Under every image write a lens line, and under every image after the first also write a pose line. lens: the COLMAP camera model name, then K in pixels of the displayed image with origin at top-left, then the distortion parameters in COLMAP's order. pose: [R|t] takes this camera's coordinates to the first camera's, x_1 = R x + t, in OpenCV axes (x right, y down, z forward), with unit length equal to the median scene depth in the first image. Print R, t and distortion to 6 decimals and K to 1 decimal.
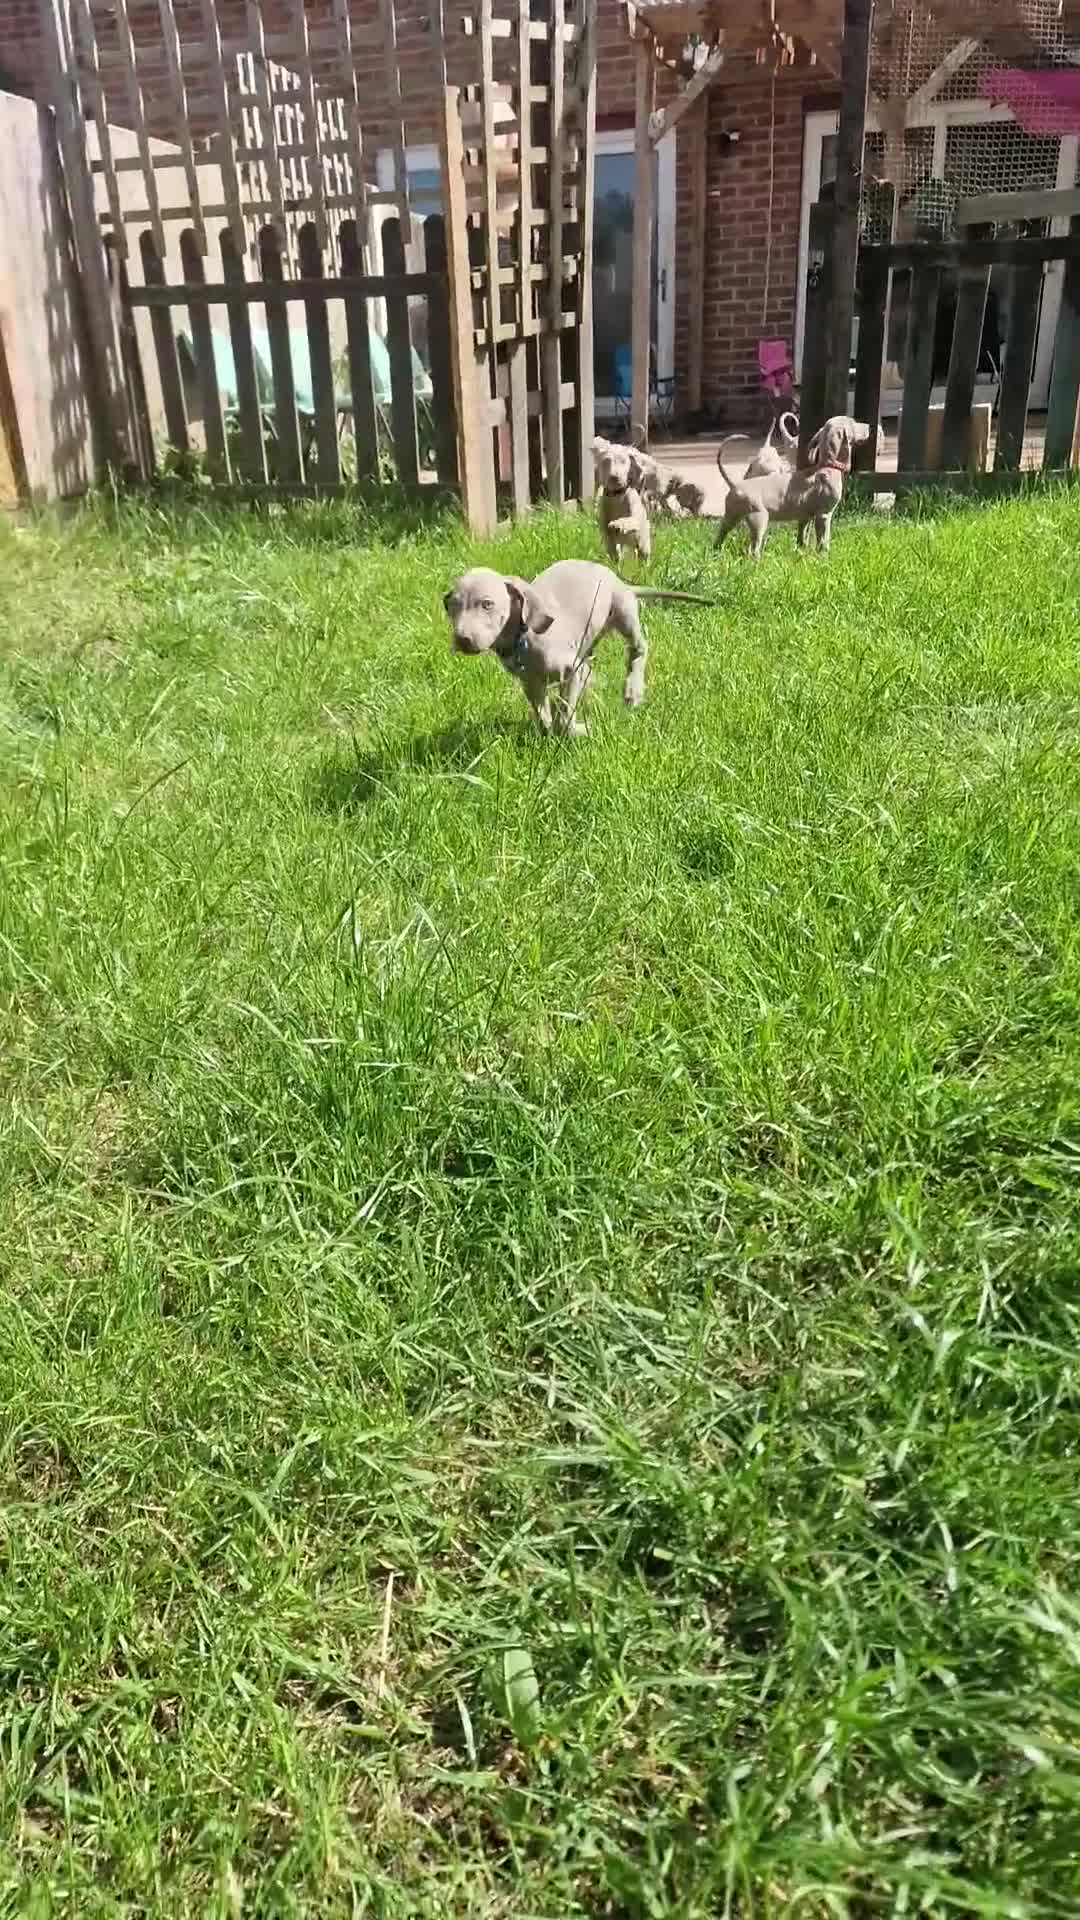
lens RADIAL K [[1257.9, 0, 540.0], [0, 1257.9, 960.0], [0, 0, 1]] dist [0.075263, -0.070786]
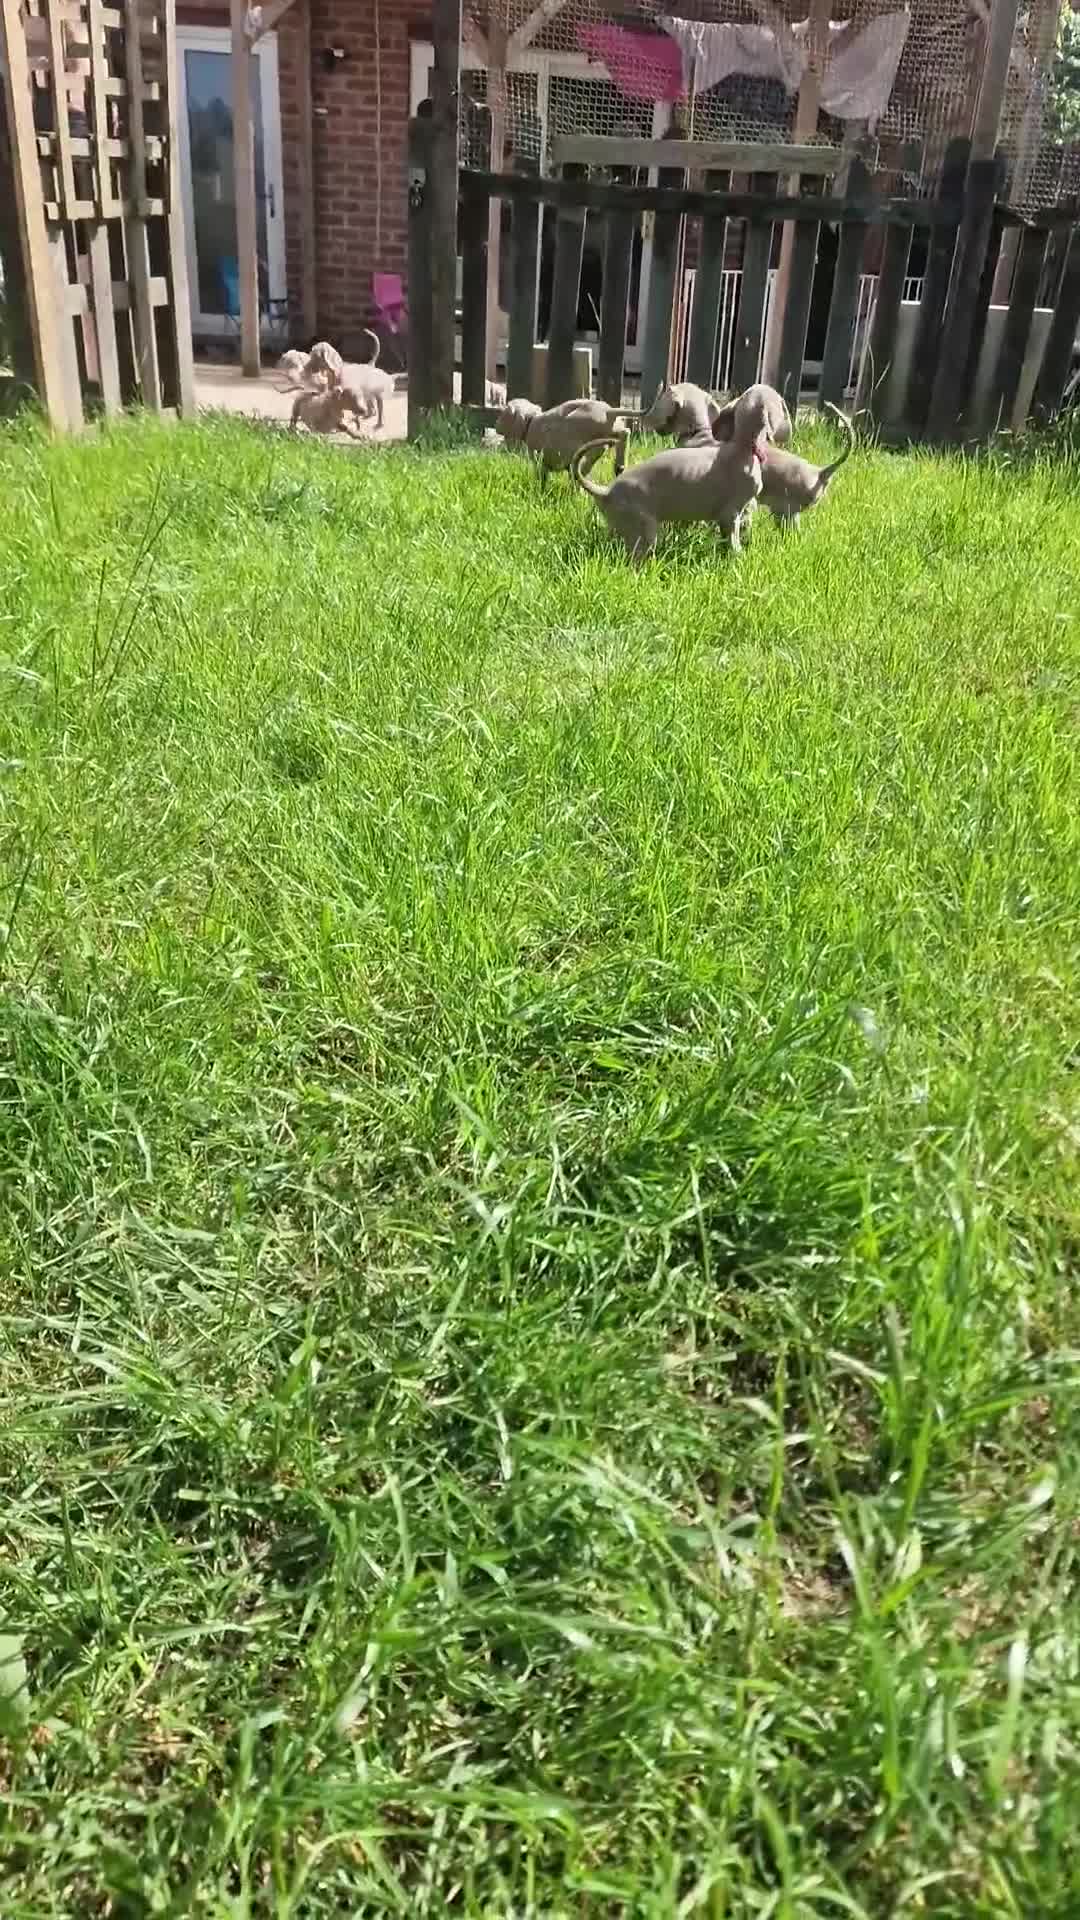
lens RADIAL K [[1257.9, 0, 540.0], [0, 1257.9, 960.0], [0, 0, 1]] dist [0.075263, -0.070786]
pose [[0.959792, -0.038708, 0.278030, 0.072000], [0.026825, 0.998562, 0.046418, 0.047916], [-0.279427, -0.037093, 0.959450, 0.078037]]
